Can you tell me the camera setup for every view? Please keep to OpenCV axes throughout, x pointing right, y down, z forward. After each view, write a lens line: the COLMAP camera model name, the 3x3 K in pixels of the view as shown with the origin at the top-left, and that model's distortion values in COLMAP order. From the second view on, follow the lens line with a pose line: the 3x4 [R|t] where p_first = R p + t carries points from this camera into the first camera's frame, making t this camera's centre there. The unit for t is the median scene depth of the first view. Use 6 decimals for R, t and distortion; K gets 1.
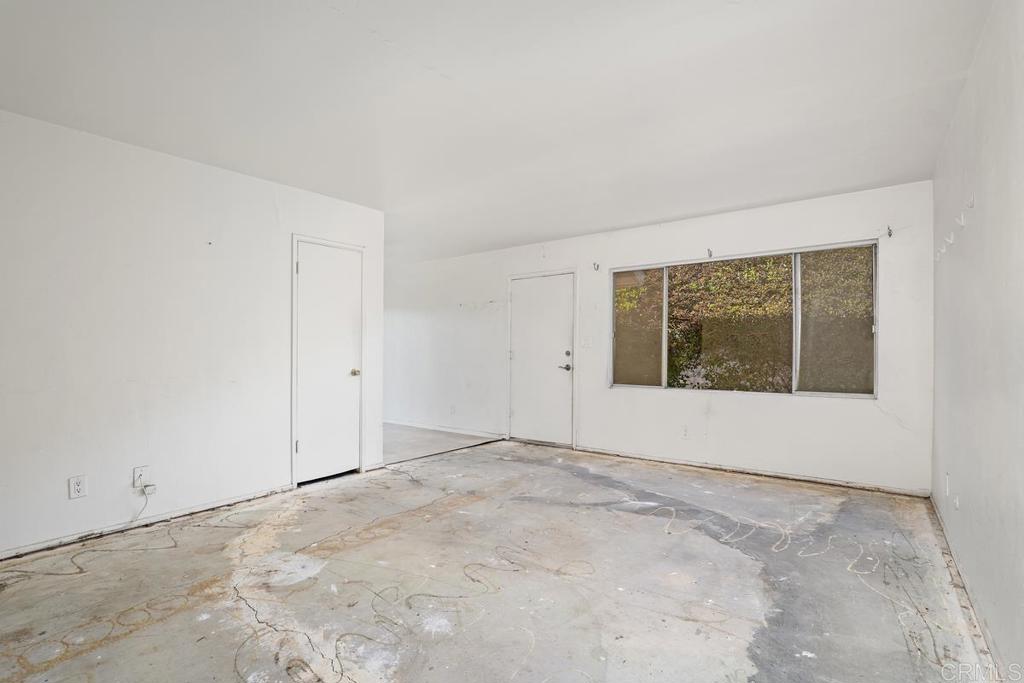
lens RADIAL K [[484.0, 0, 511.4], [0, 484.0, 357.4], [0, 0, 1]] dist [-0.022651, 0.007568]
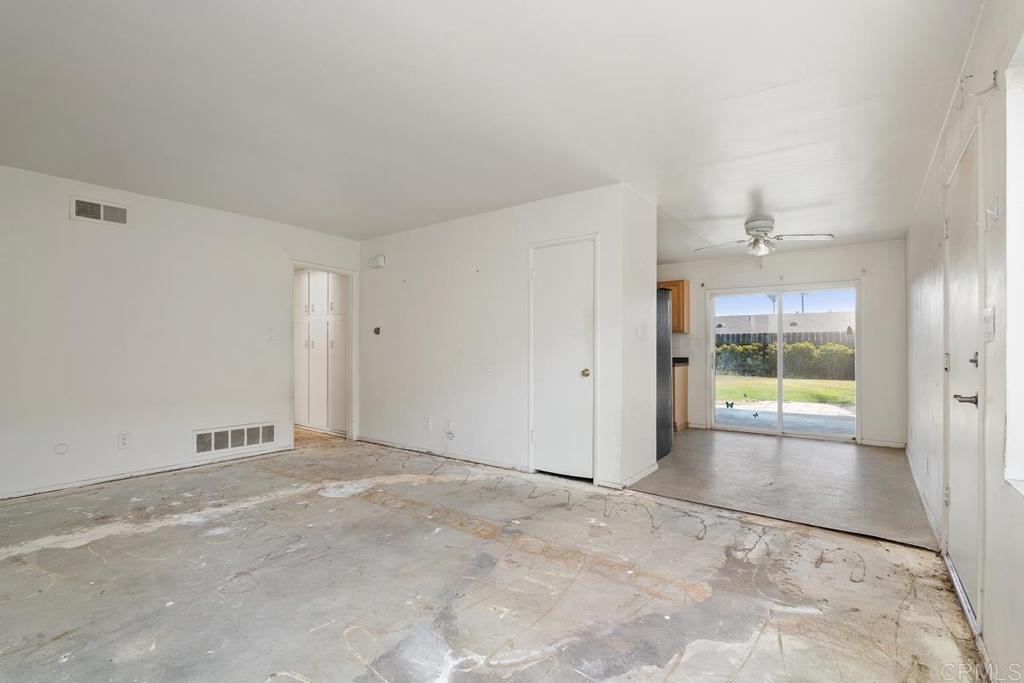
lens RADIAL K [[480.1, 0, 508.8], [0, 480.1, 352.3], [0, 0, 1]] dist [-0.024140, 0.007148]
pose [[-0.003773, 0.007352, -0.999966, 0.829849], [-0.020938, 0.999753, 0.007430, -0.015544], [0.999774, 0.020966, -0.003619, 1.207307]]
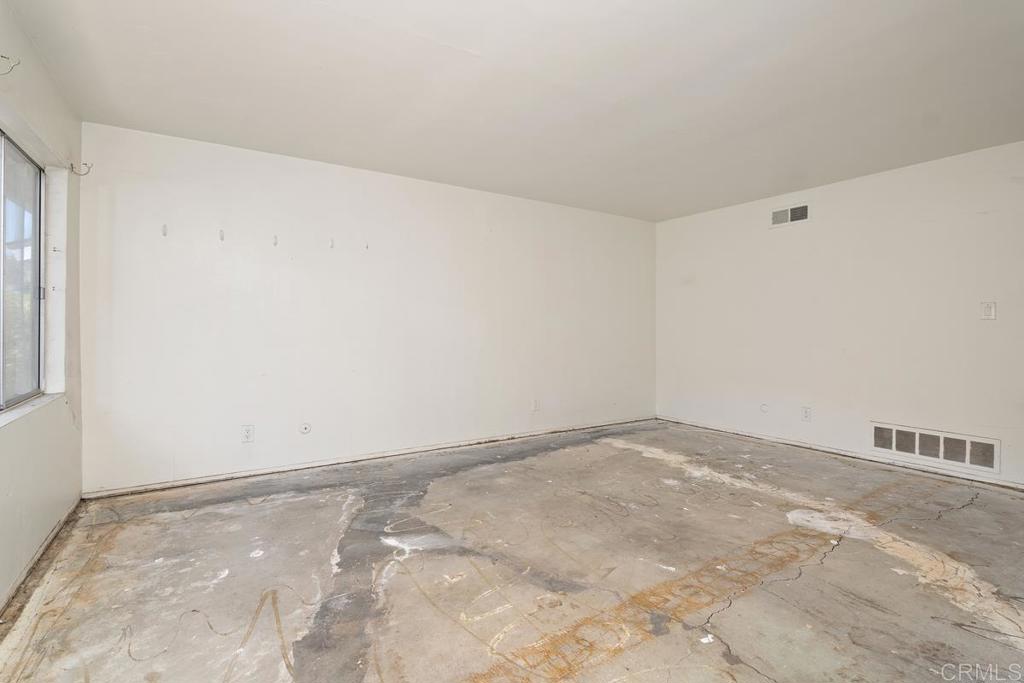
lens RADIAL K [[473.1, 0, 512.0], [0, 473.1, 341.5], [0, 0, 1]] dist [-0.023420, 0.006121]
pose [[-0.940201, -0.015340, 0.340276, -0.120149], [-0.000351, 0.999029, 0.044066, -0.021546], [-0.340621, 0.041311, -0.939293, 1.788401]]
